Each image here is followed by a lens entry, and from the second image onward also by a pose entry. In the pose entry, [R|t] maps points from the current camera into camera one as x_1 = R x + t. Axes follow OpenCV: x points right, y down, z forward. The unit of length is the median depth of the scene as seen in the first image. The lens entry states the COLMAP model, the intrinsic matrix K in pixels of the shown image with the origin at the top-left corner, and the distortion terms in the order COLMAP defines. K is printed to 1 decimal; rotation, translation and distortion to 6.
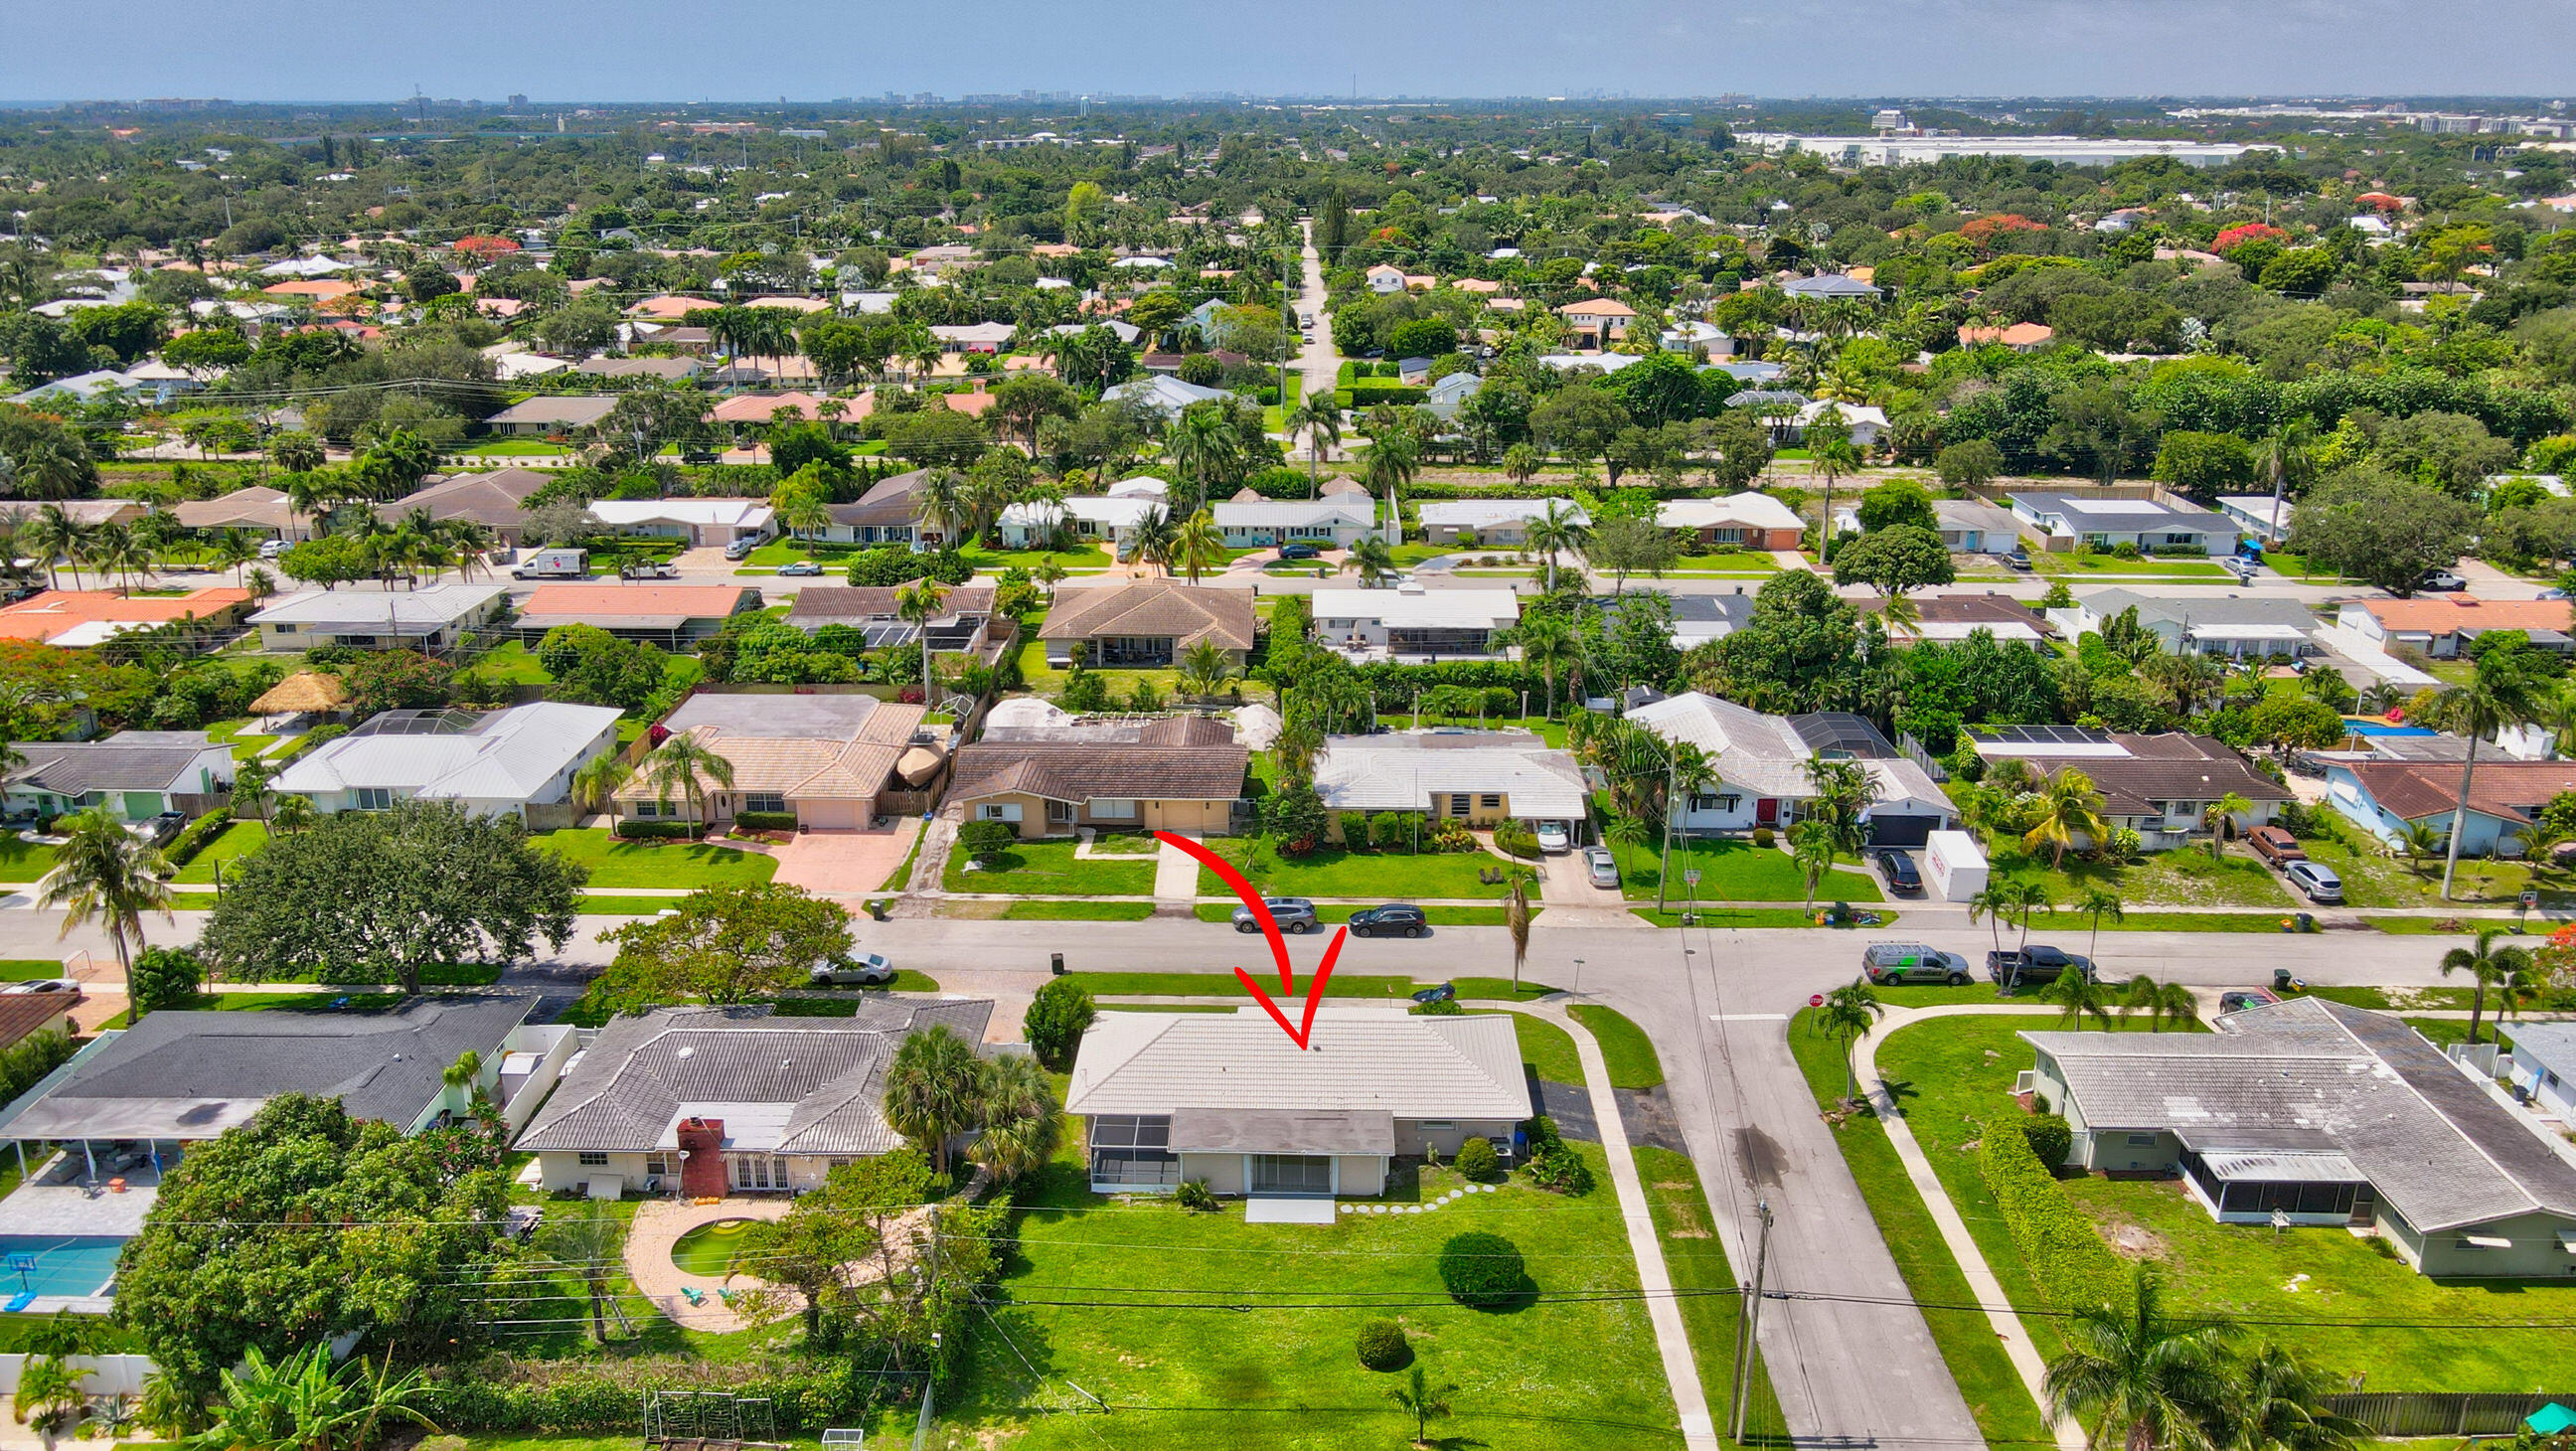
lens RADIAL K [[1904.0, 0, 1277.3], [0, 1904.0, 729.9], [0, 0, 1]] dist [-0.009894, 0.032871]
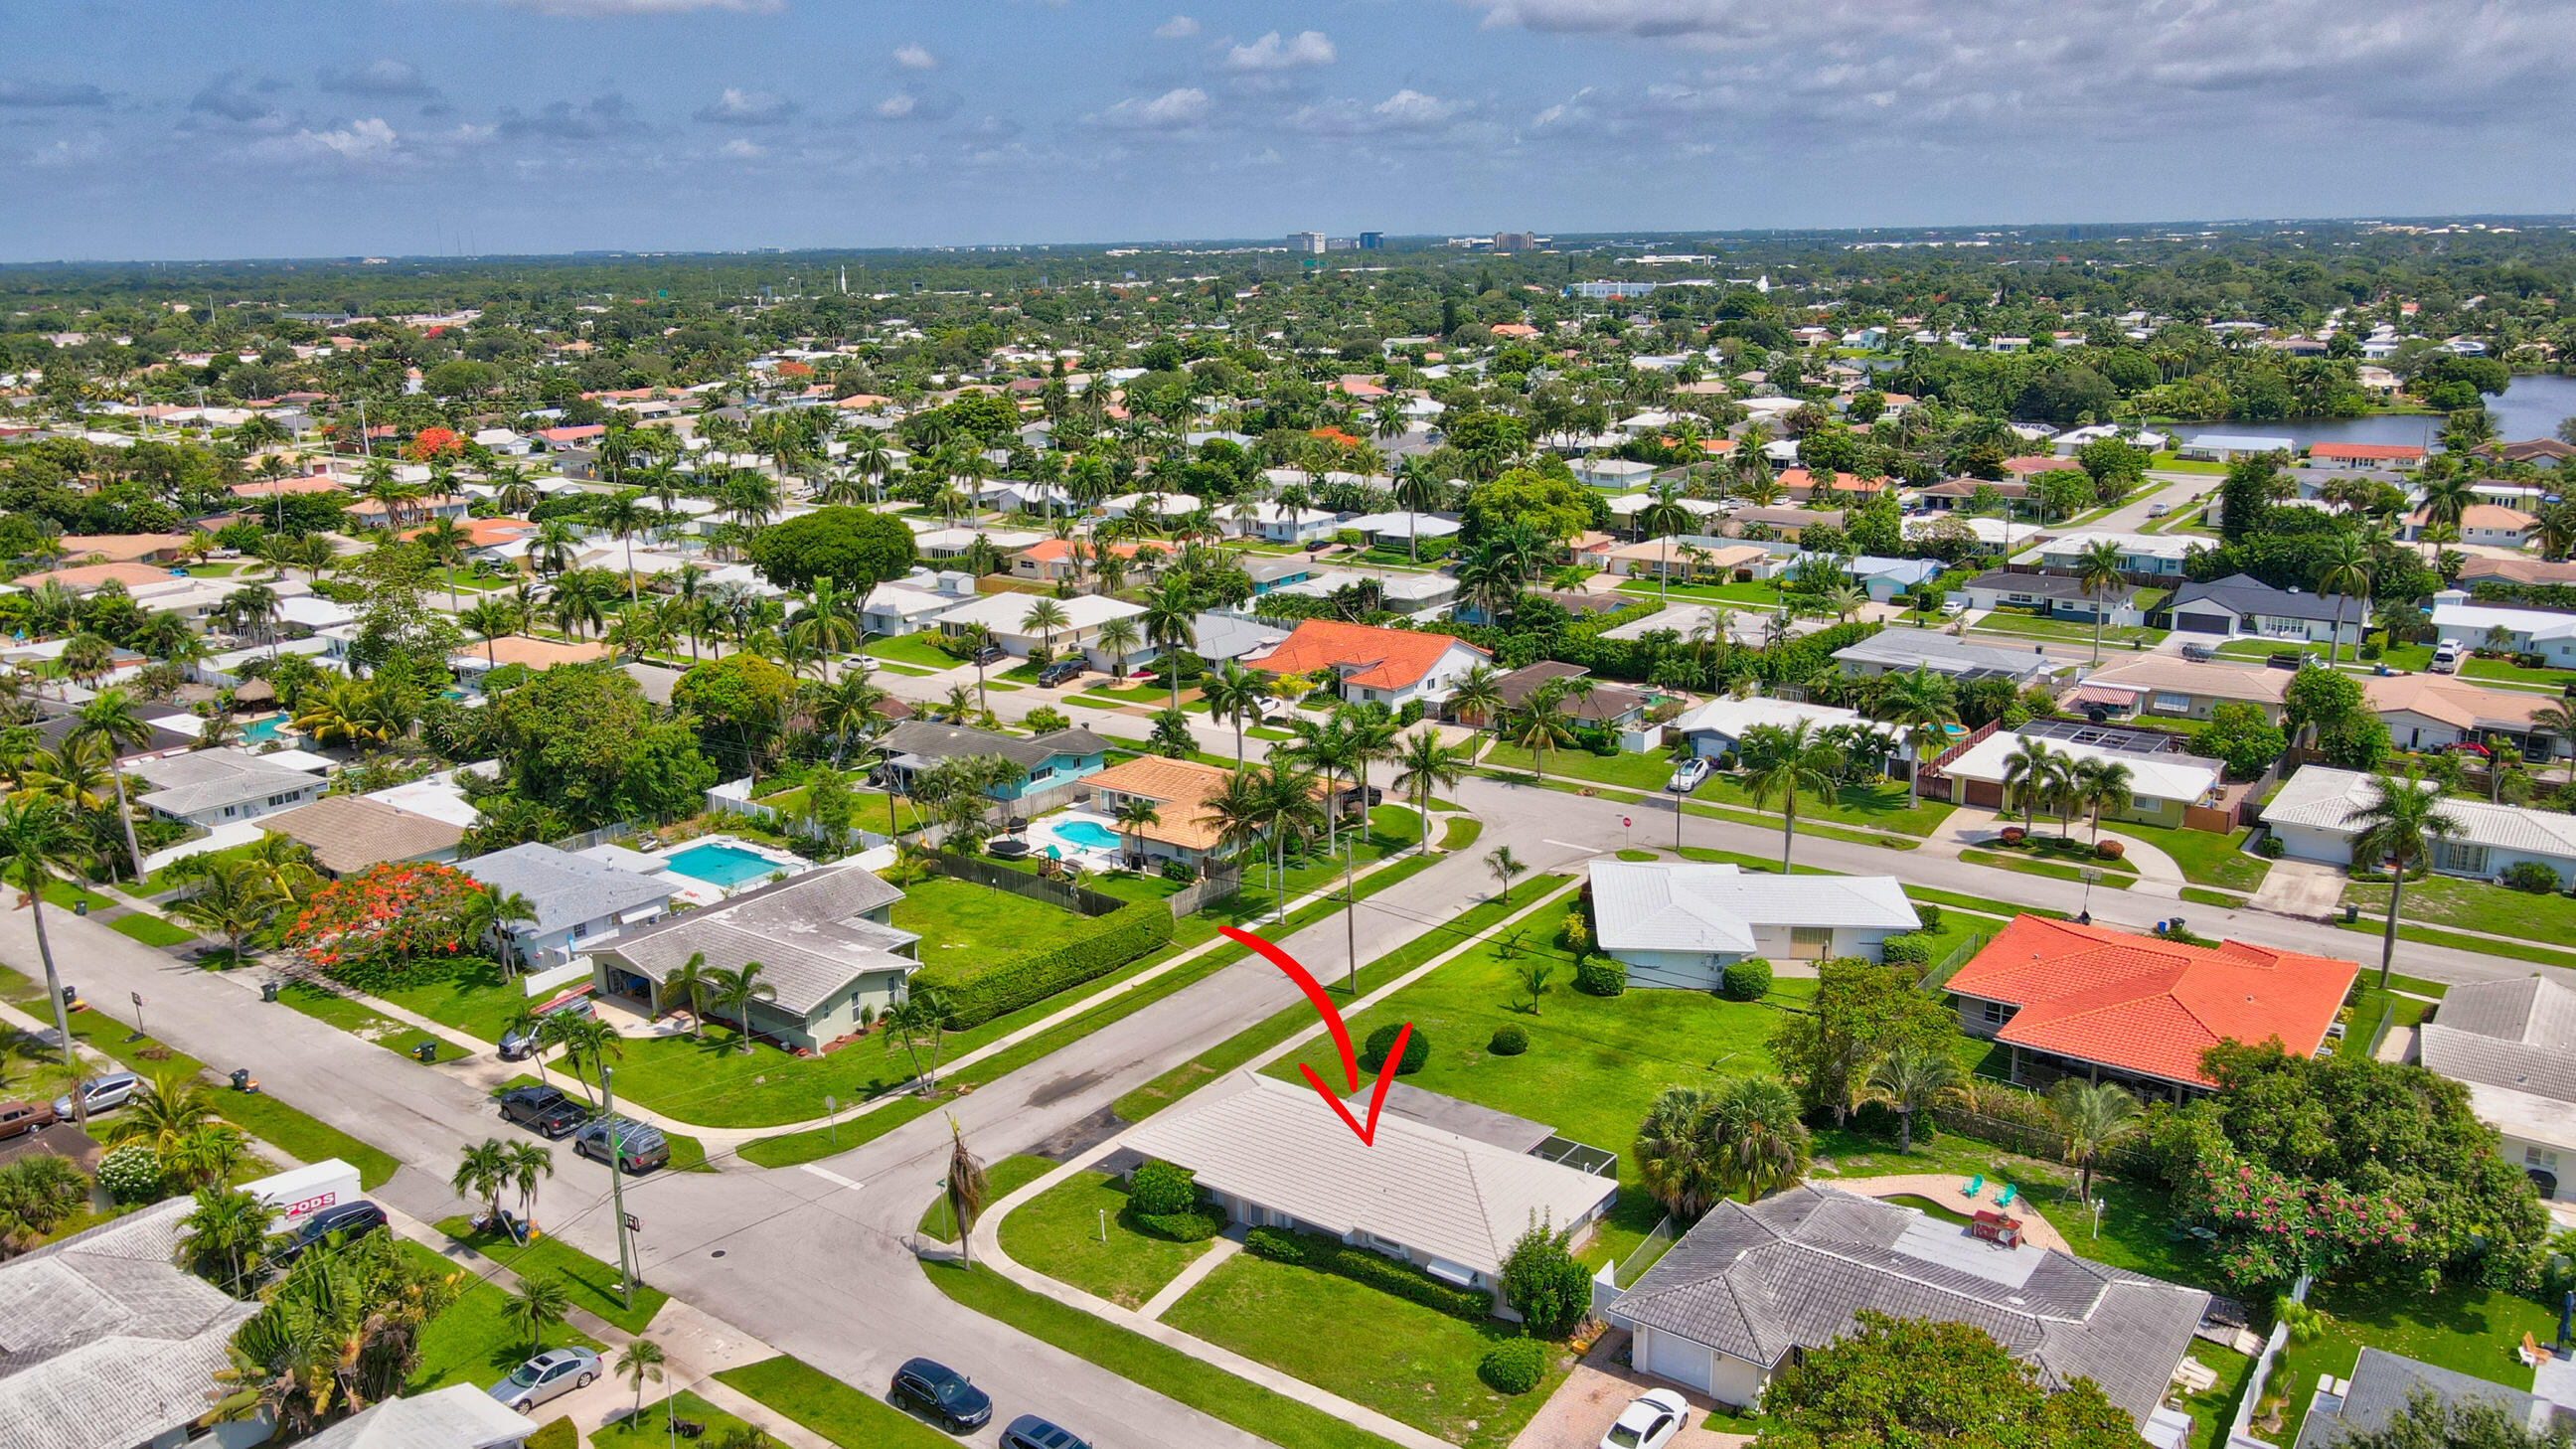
lens RADIAL K [[1903.9, 0, 1275.6], [0, 1903.9, 723.2], [0, 0, 1]] dist [-0.009894, 0.032871]
pose [[-0.810566, -0.125760, 0.571986, -0.356819], [0.205026, 0.853932, 0.478294, -0.362477], [-0.548587, 0.504960, -0.666384, 1.160271]]
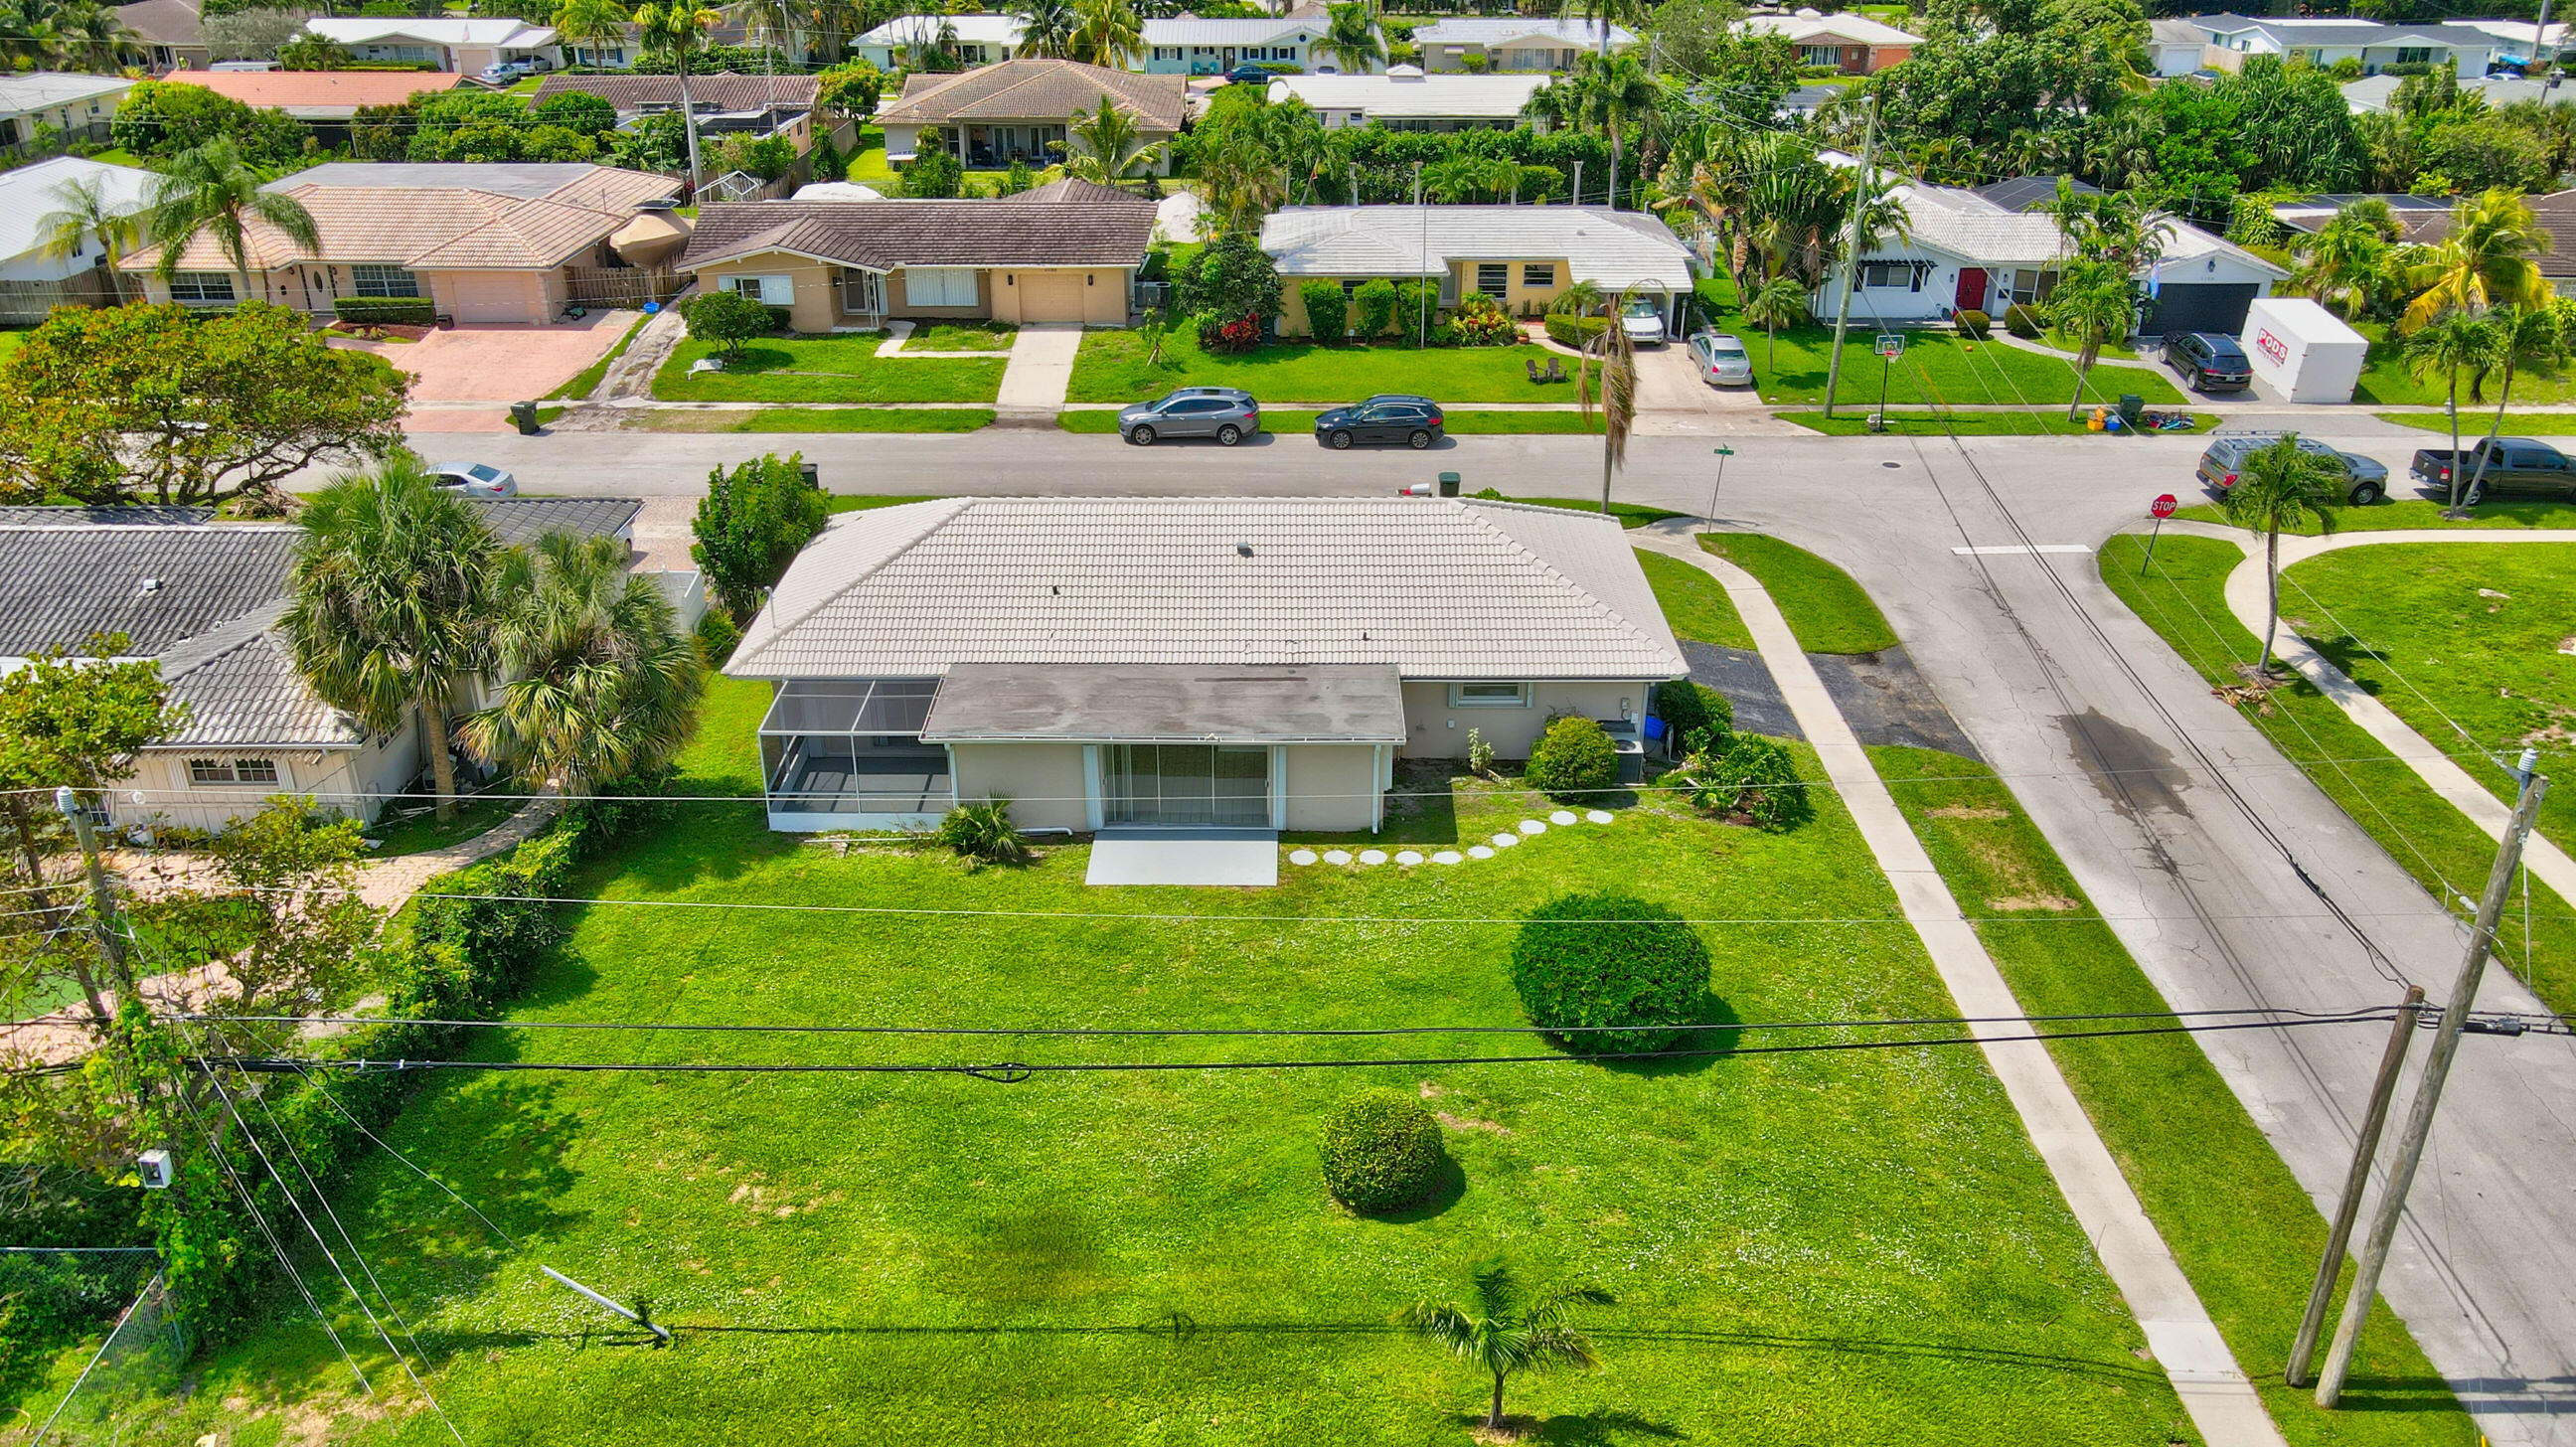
lens RADIAL K [[1903.9, 0, 1284.9], [0, 1903.9, 725.3], [0, 0, 1]] dist [-0.009894, 0.032871]
pose [[0.999844, -0.007674, 0.015934, 0.016852], [0.005607, 0.992021, 0.125948, 0.109298], [-0.016774, -0.125839, 0.991909, 0.367357]]
